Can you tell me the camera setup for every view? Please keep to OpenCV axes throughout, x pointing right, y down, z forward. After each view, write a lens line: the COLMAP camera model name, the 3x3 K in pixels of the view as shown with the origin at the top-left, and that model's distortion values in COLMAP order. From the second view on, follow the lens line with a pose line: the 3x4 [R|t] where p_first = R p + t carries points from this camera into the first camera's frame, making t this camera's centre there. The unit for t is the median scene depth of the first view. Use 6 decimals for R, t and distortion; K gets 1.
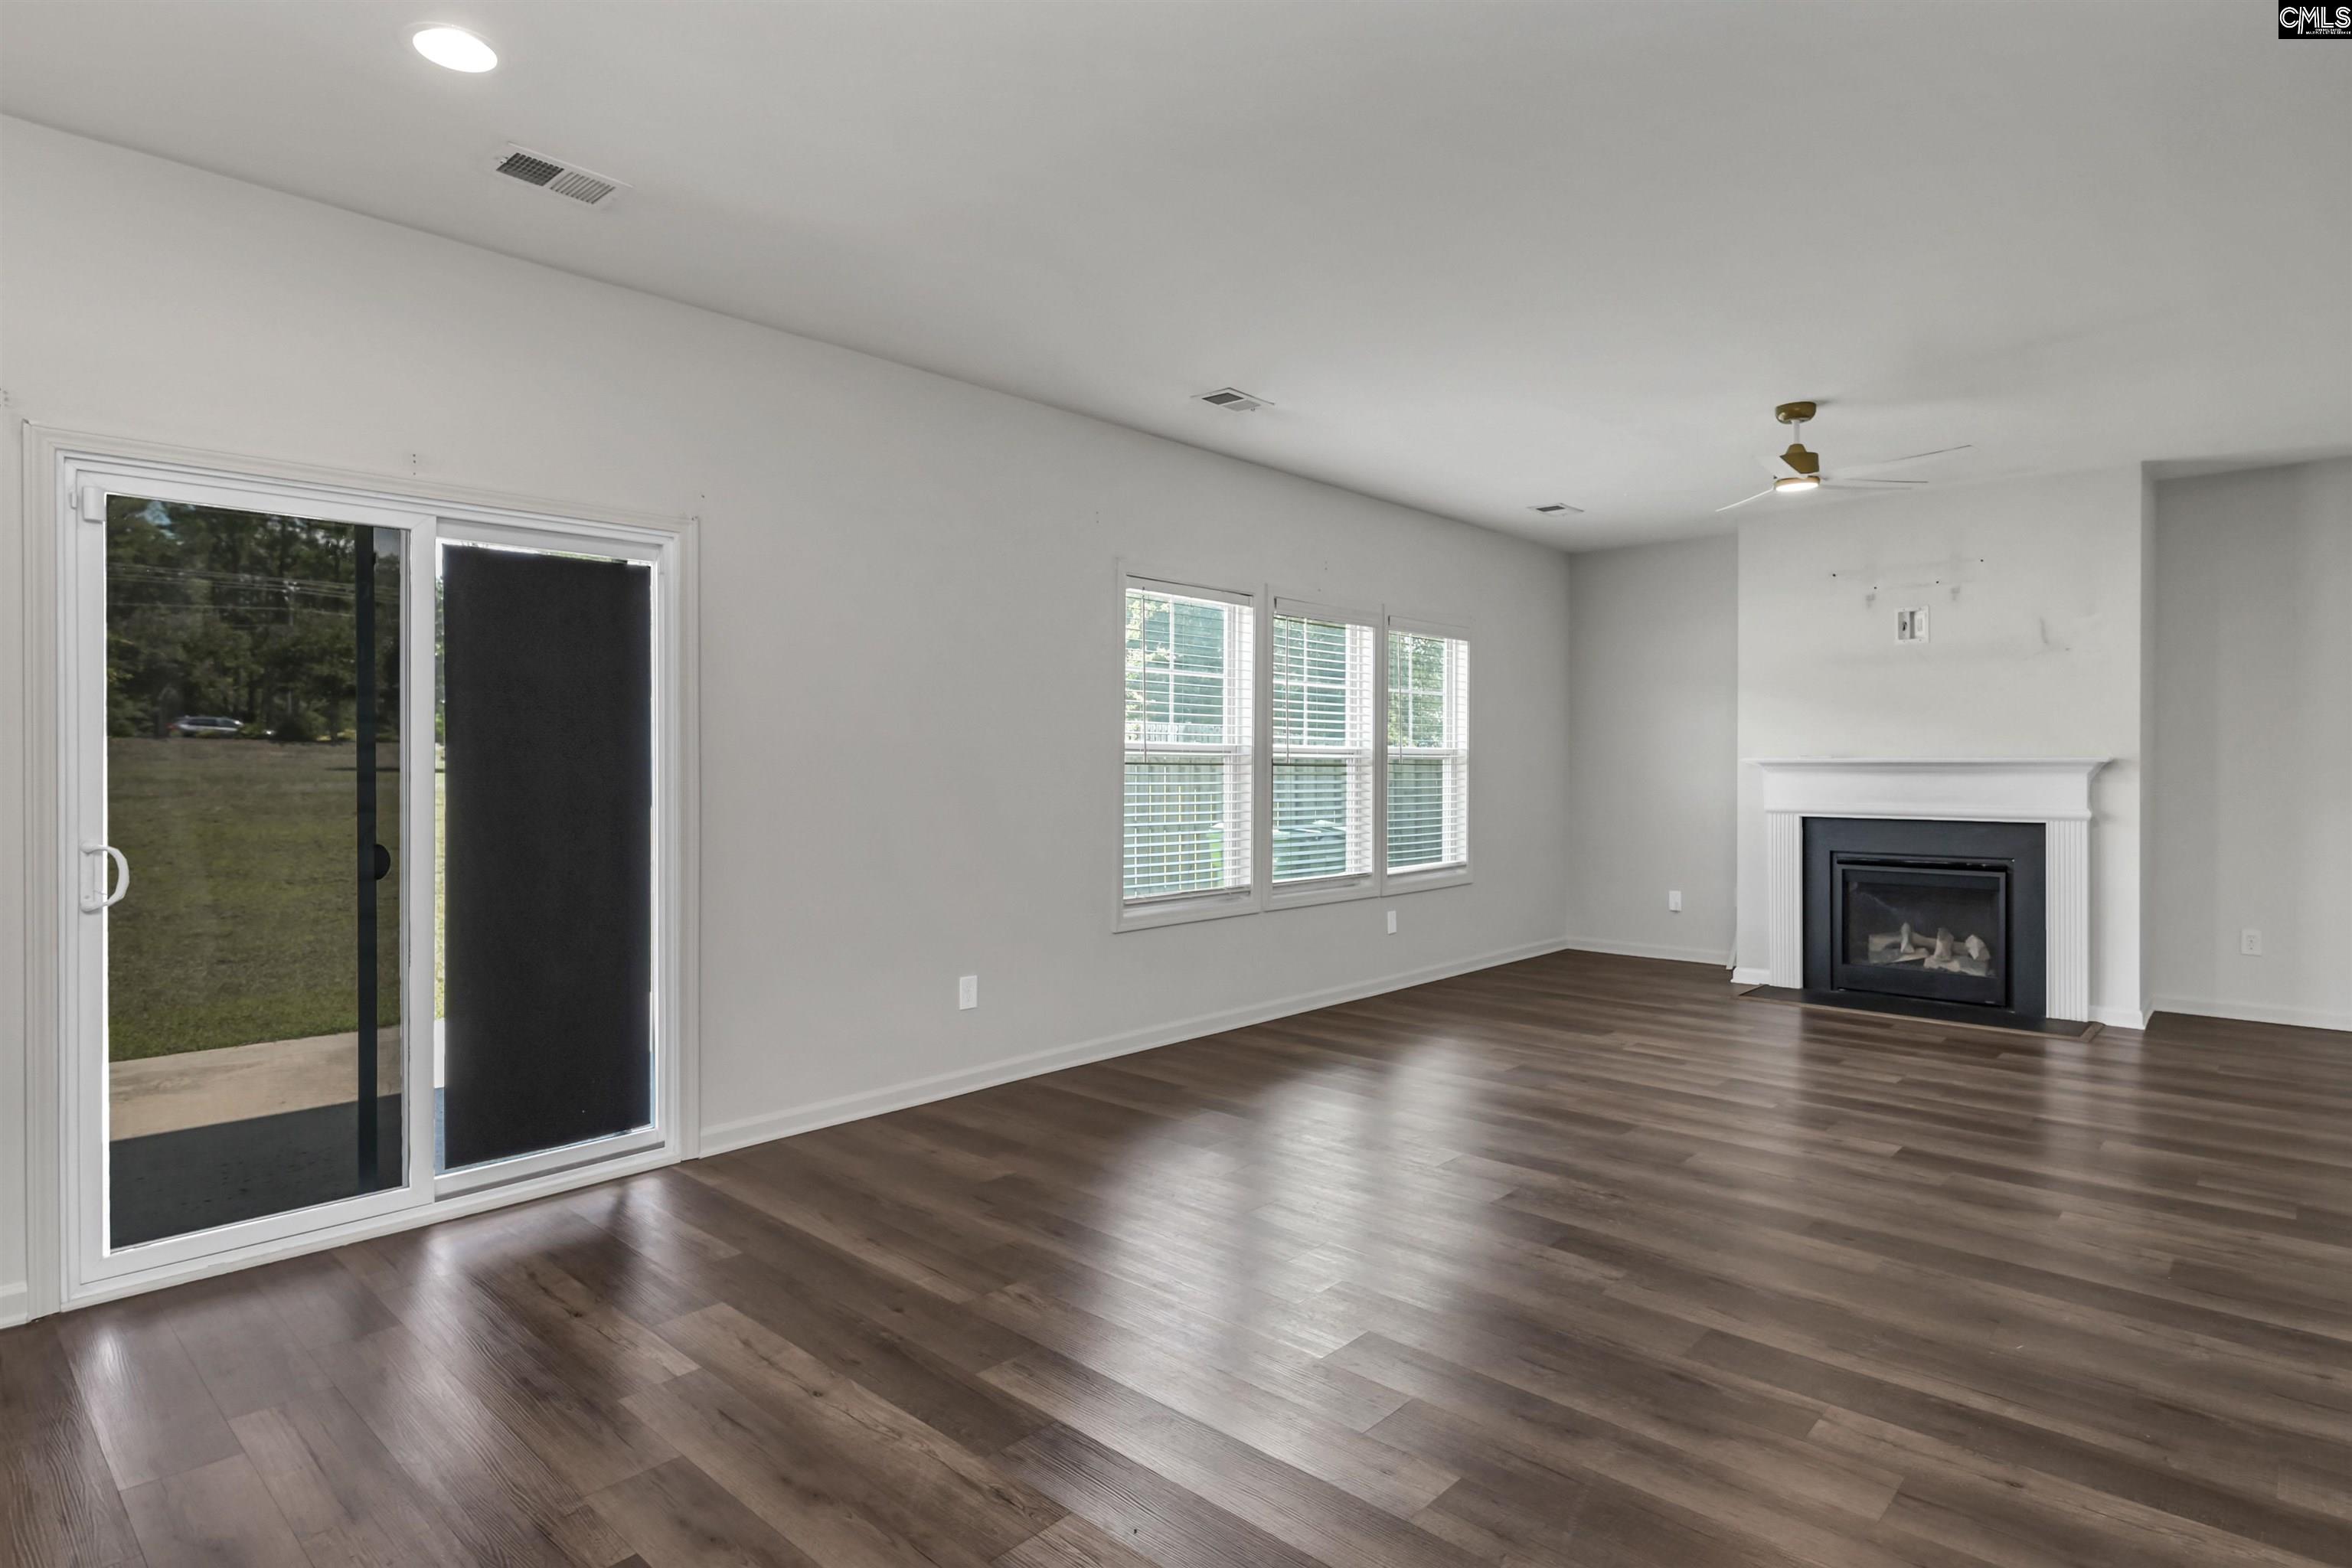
lens RADIAL K [[1256.4, 0, 1122.6], [0, 1256.4, 757.7], [0, 0, 1]] dist [0.007819, -0.008884]
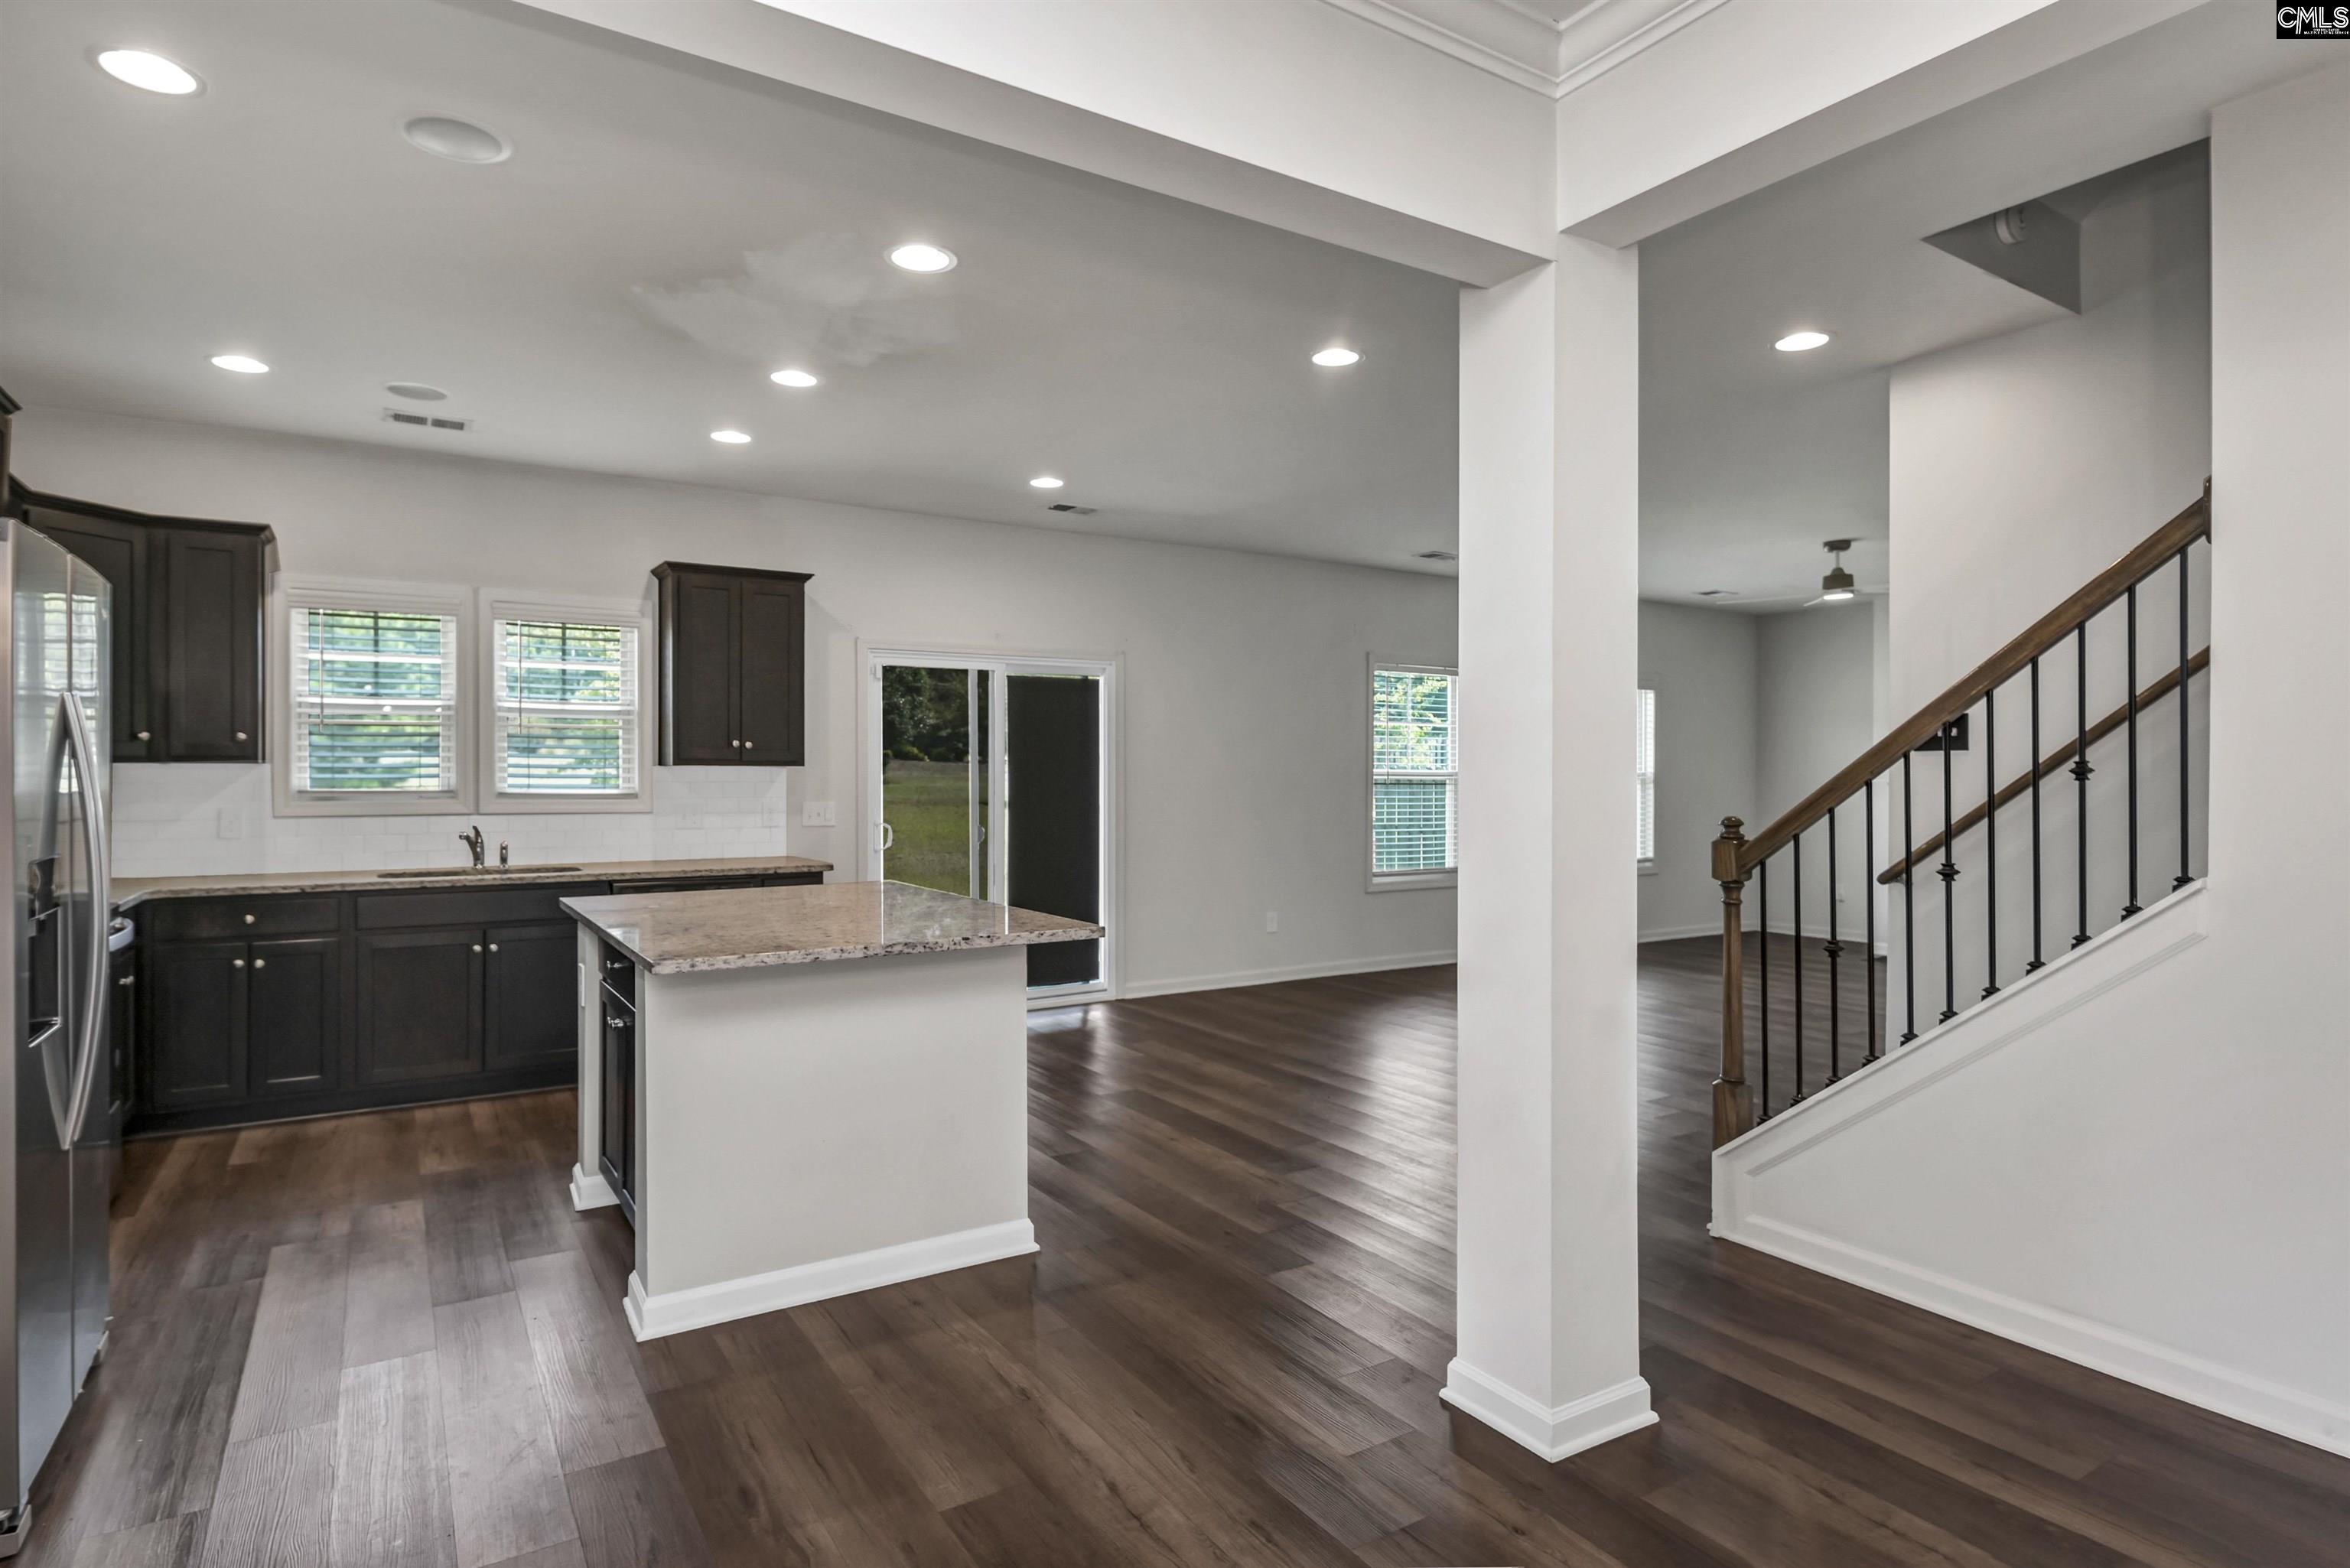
lens RADIAL K [[1255.3, 0, 1176.1], [0, 1255.3, 766.1], [0, 0, 1]] dist [0.007819, -0.008884]
pose [[0.976935, 0.000659, -0.213537, 0.082968], [-0.001088, 0.999998, -0.001892, -0.012685], [0.213535, 0.002081, 0.976933, -0.498149]]
